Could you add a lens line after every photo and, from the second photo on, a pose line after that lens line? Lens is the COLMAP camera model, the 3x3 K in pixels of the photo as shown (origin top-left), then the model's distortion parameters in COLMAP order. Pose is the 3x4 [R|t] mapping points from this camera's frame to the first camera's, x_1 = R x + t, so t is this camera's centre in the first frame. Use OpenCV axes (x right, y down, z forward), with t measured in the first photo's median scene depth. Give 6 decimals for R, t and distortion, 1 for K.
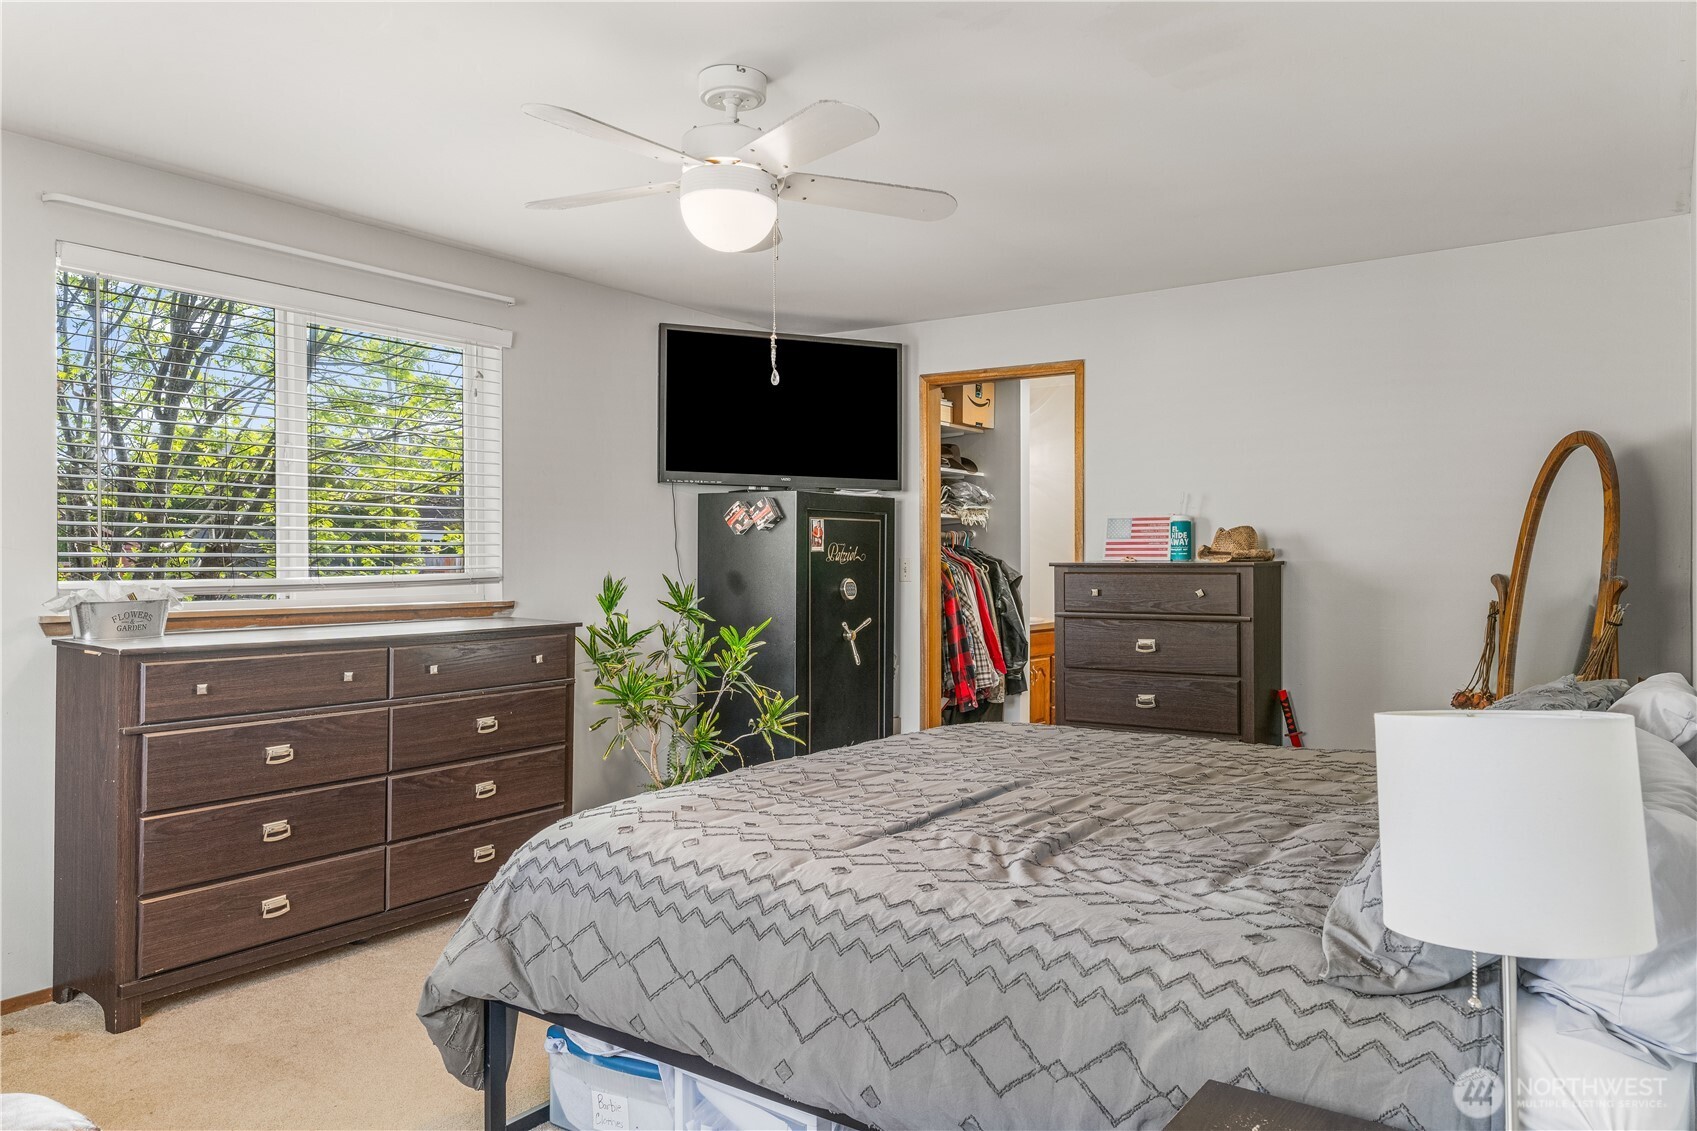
lens RADIAL K [[1199.6, 0, 847.8], [0, 1199.6, 561.1], [0, 0, 1]] dist [0.004159, 0.023418]
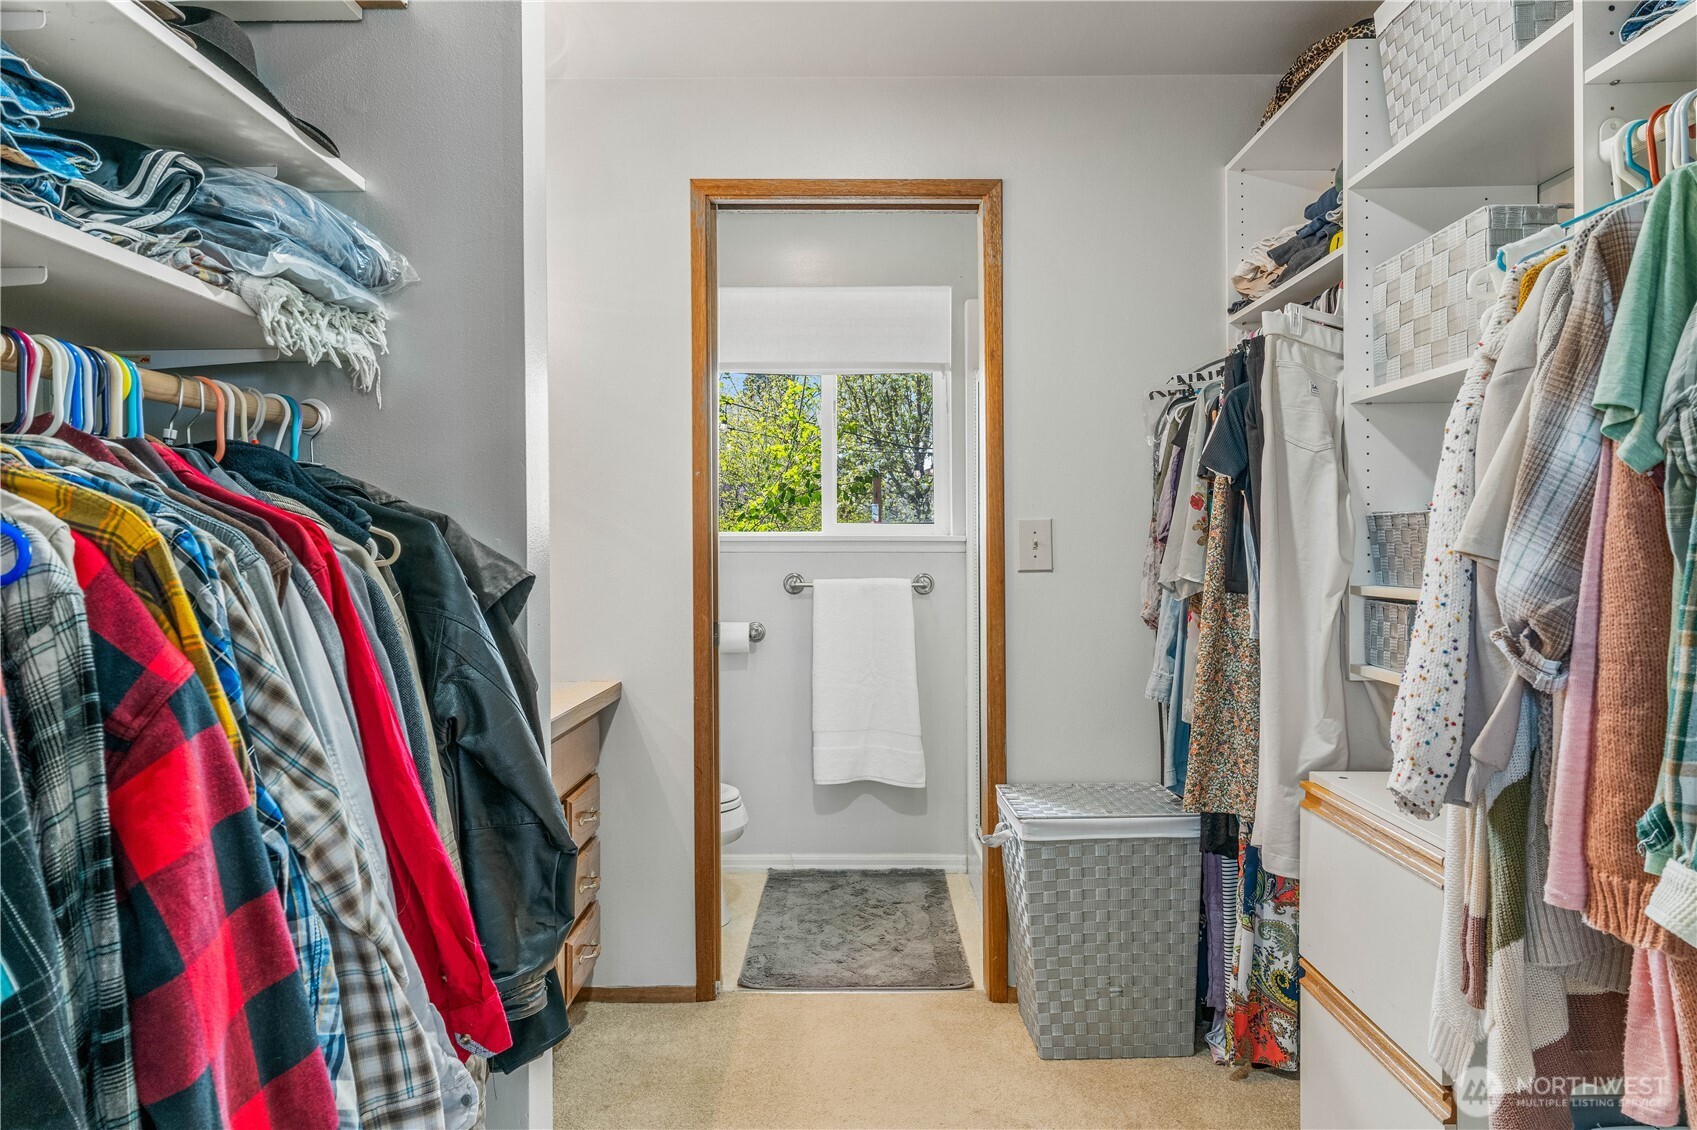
lens RADIAL K [[1011.3, 0, 851.4], [0, 1011.3, 568.0], [0, 0, 1]] dist [0.000604, -0.000182]
pose [[0.827924, -0.014181, 0.560660, 0.079628], [0.003792, 0.999799, 0.019689, 0.006323], [-0.560827, -0.014175, 0.827812, 0.785957]]
